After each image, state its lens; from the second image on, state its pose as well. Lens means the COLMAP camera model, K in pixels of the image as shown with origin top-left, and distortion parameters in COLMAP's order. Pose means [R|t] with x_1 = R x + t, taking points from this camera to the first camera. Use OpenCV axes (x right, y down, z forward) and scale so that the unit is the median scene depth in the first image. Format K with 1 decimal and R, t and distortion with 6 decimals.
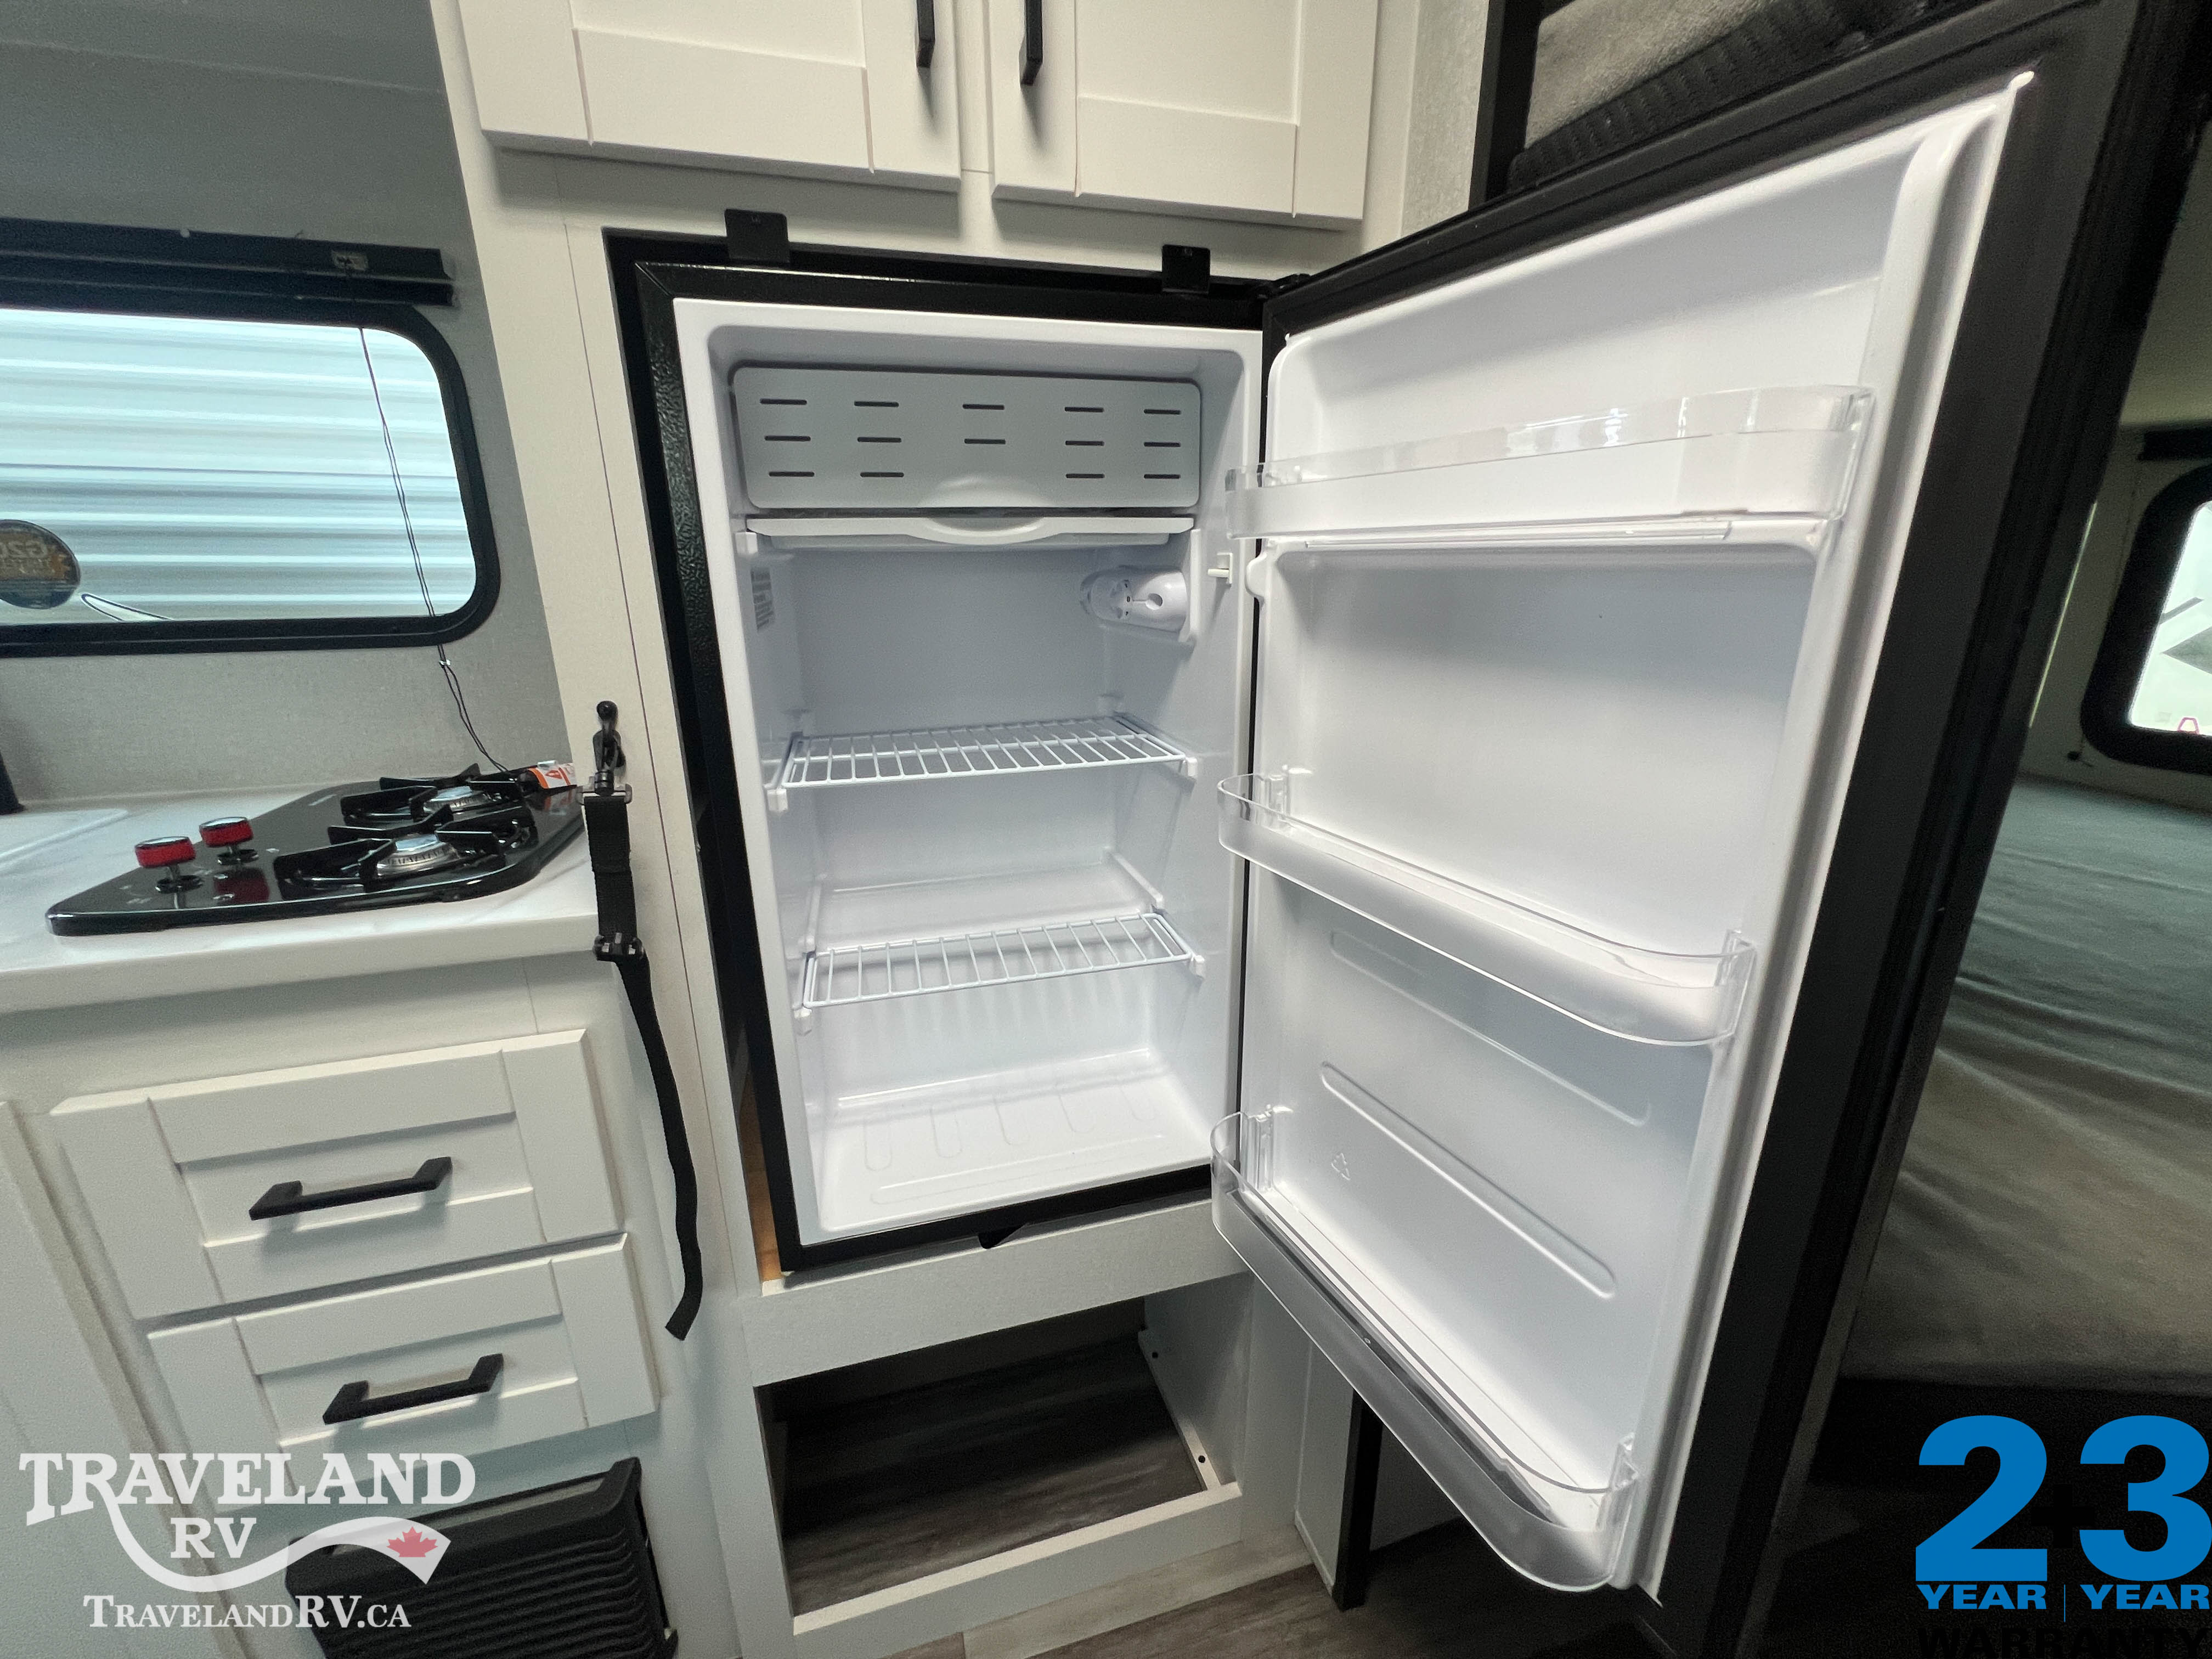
lens RADIAL K [[887.8, 0, 1104.6], [0, 887.8, 825.5], [0, 0, 1]] dist [-0.000568, 0.000517]
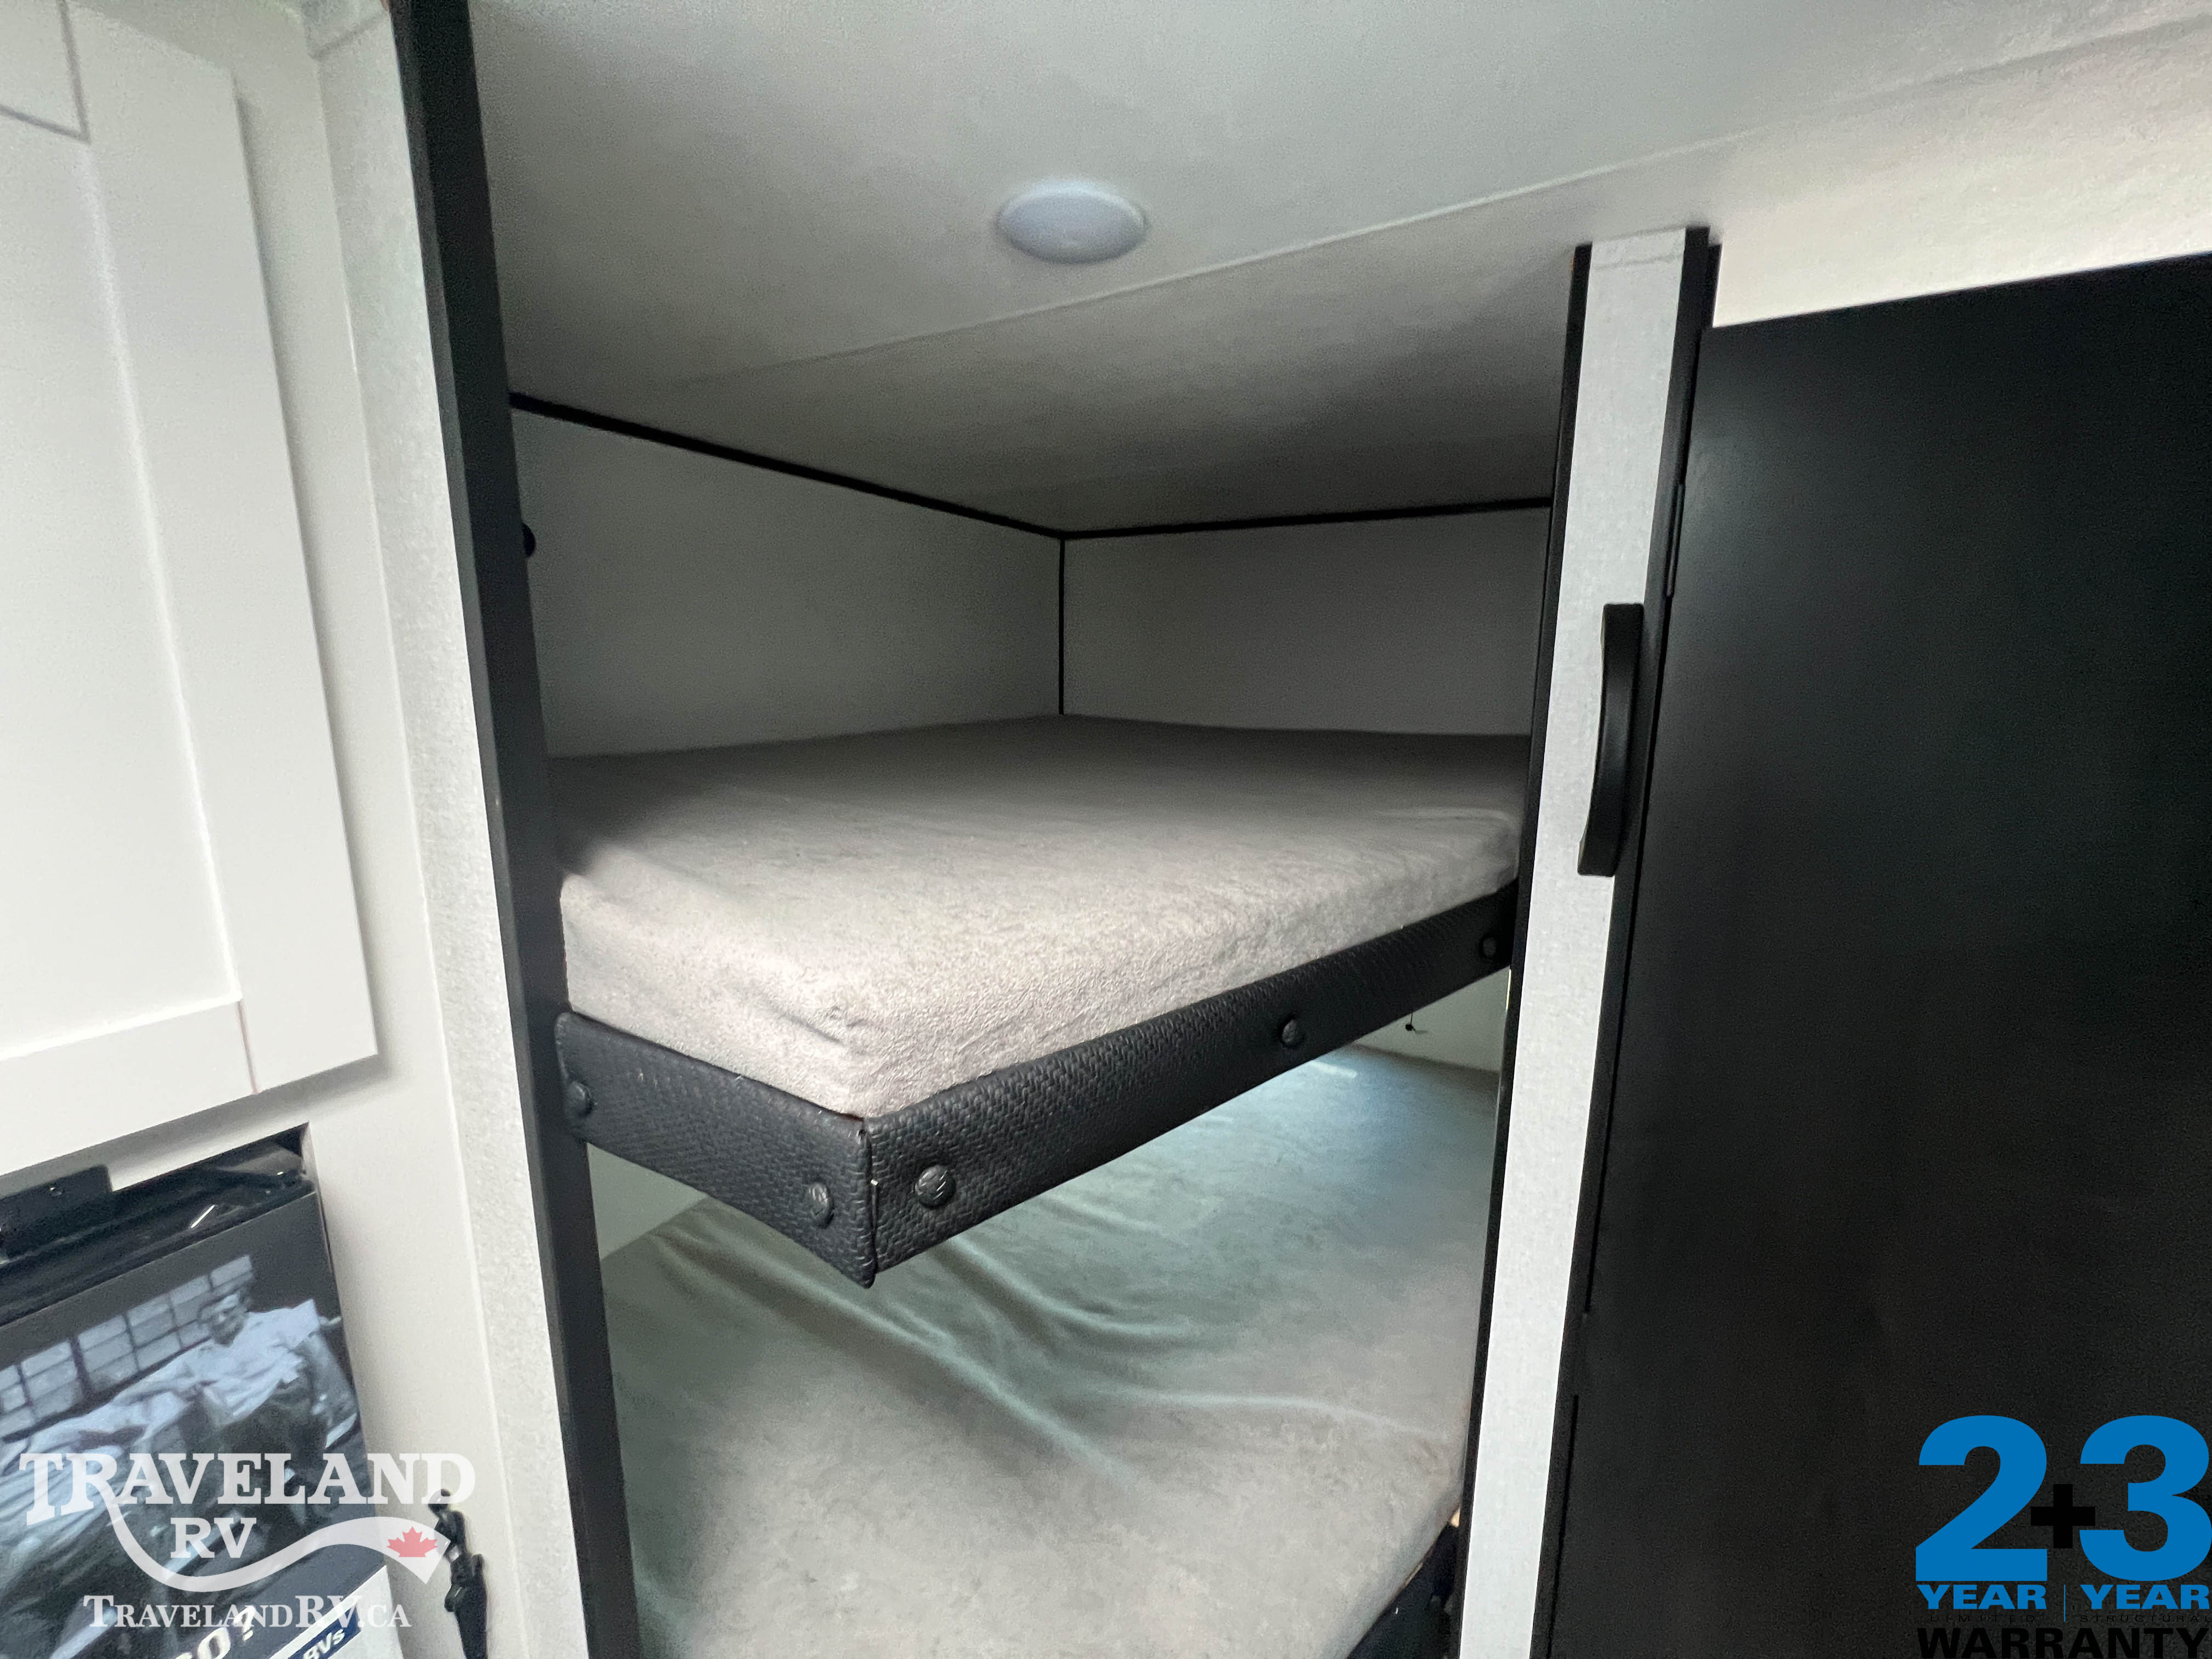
lens RADIAL K [[883.6, 0, 1101.3], [0, 883.6, 831.0], [0, 0, 1]] dist [-0.000068, 0.000260]
pose [[0.697719, -0.119013, 0.706416, 0.182452], [0.198826, 0.979533, -0.031352, -0.646728], [-0.688227, 0.162329, 0.707102, -0.067703]]
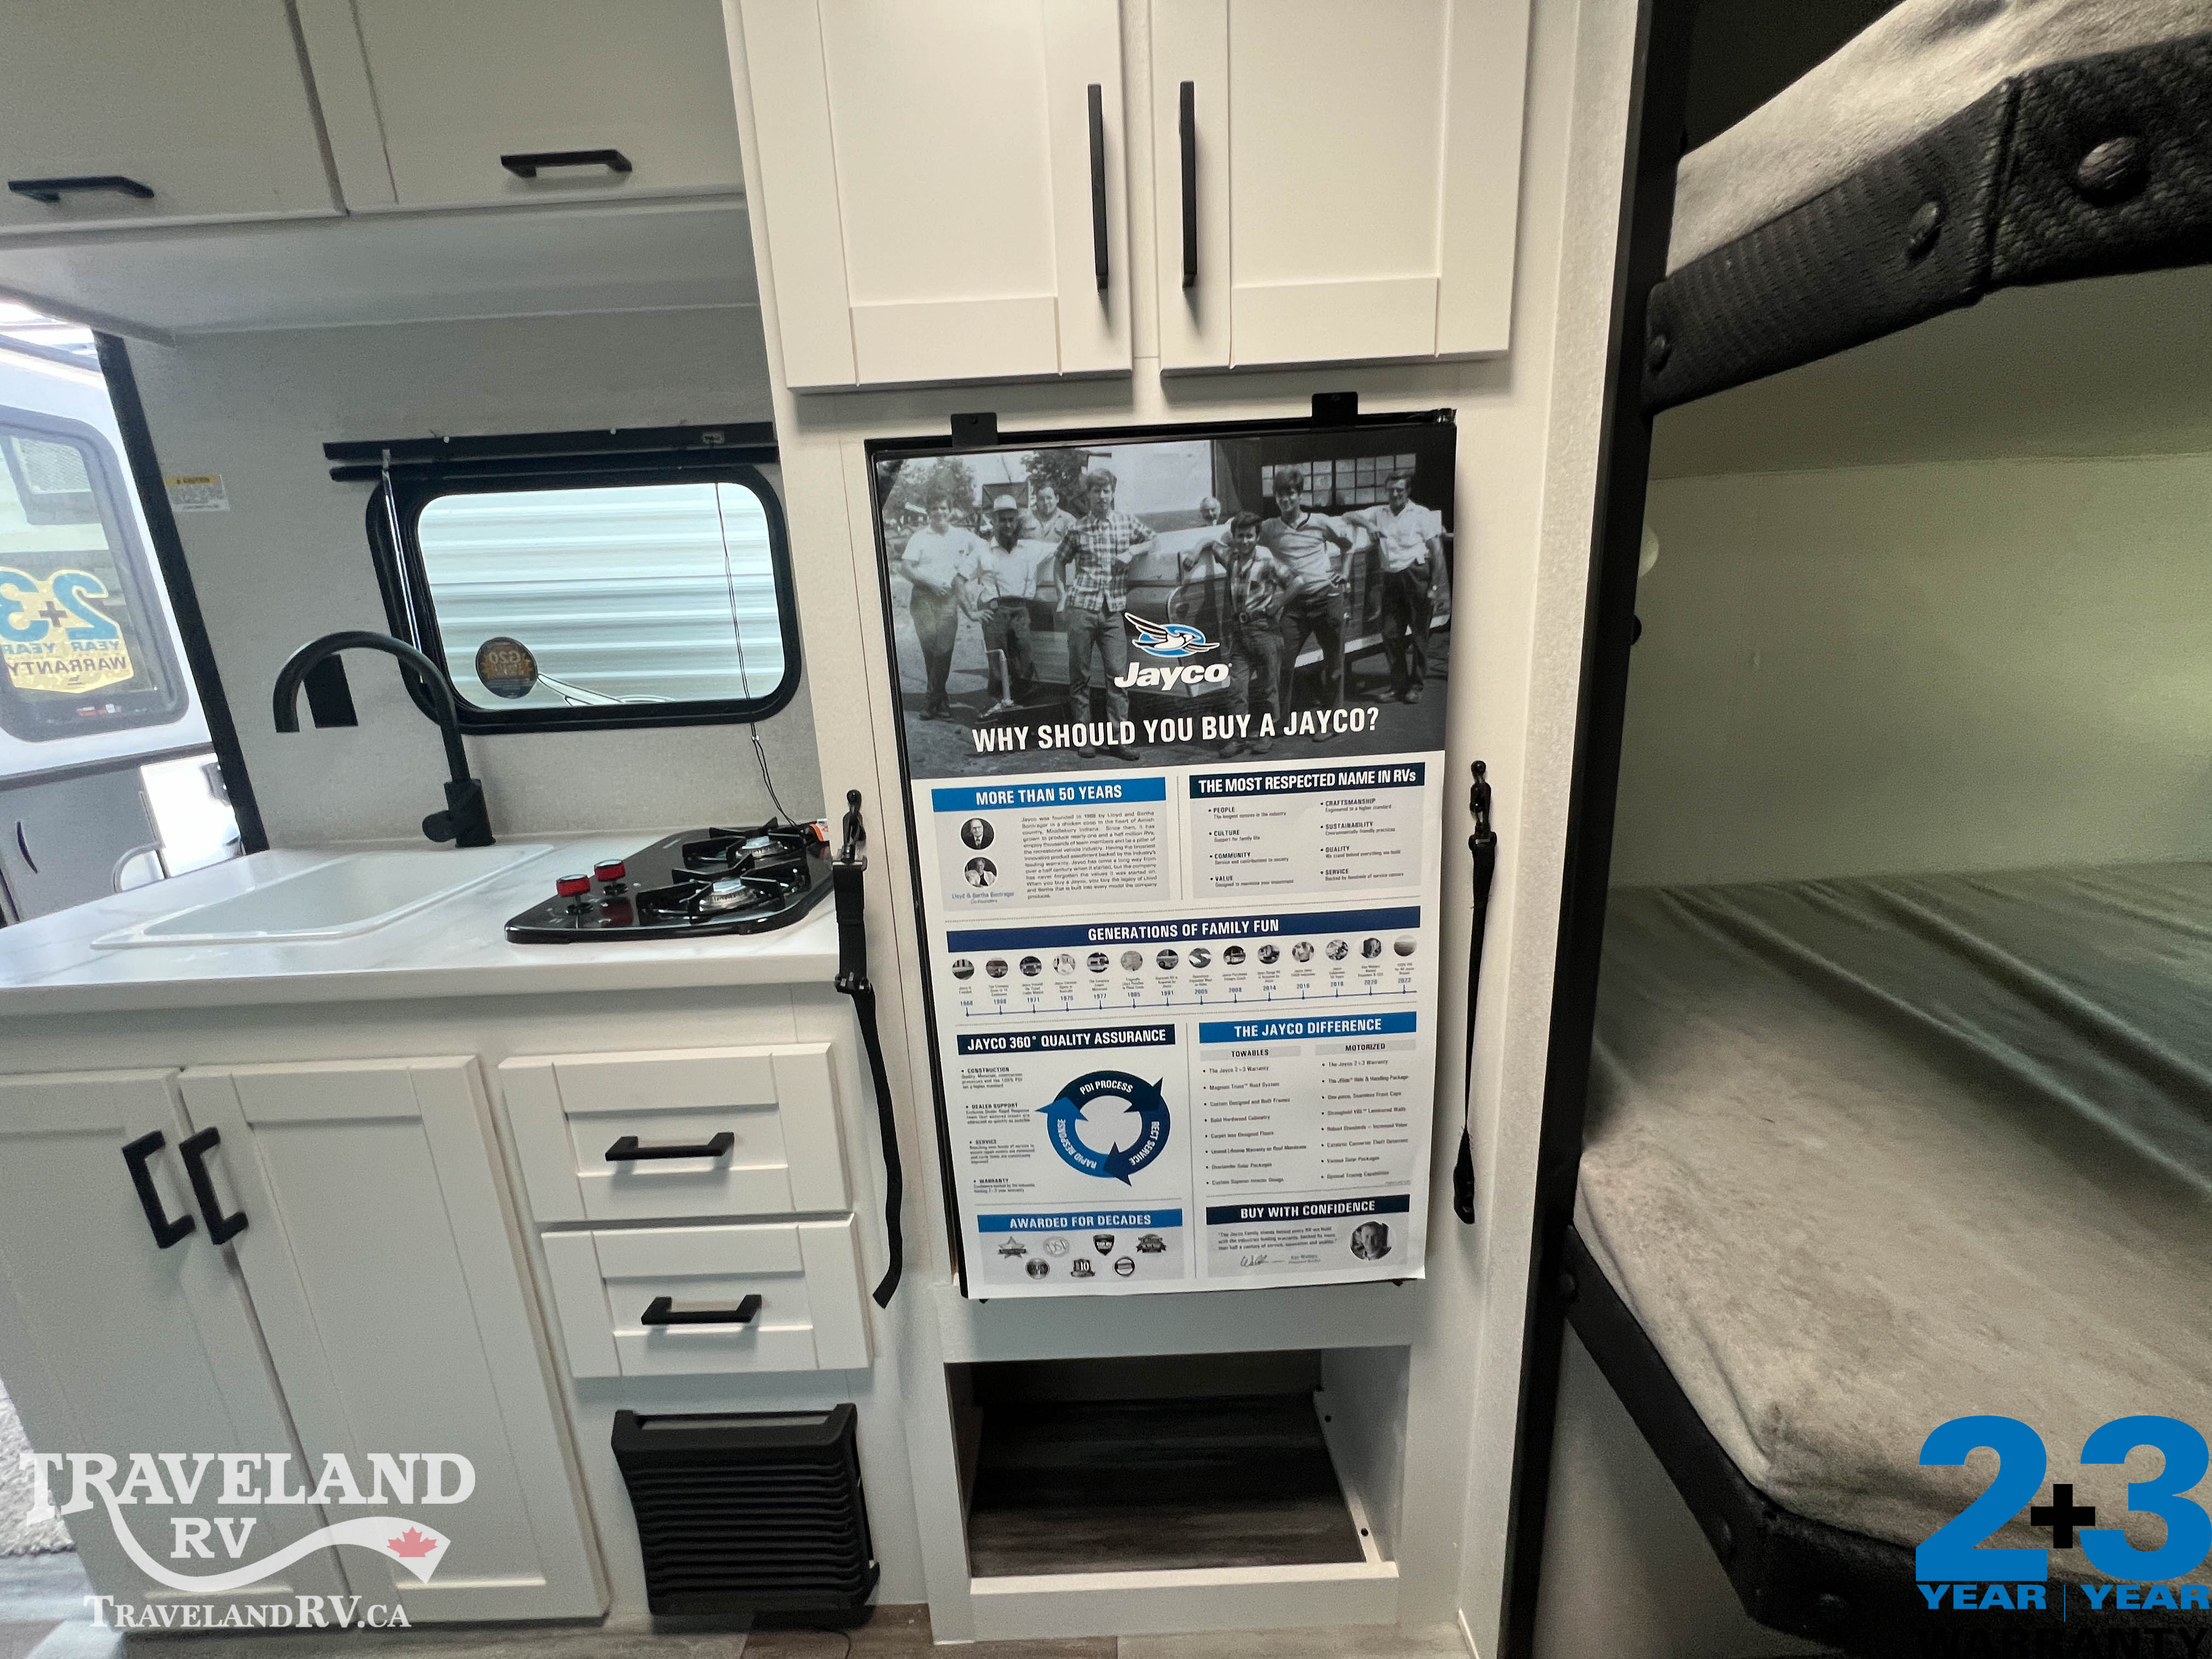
lens RADIAL K [[889.1, 0, 1105.1], [0, 889.1, 827.4], [0, 0, 1]] dist [-0.001436, 0.000150]
pose [[0.961147, 0.031849, -0.274192, 0.121723], [-0.042504, 0.998551, -0.033004, -0.049887], [0.272743, 0.043376, 0.961109, -0.114498]]
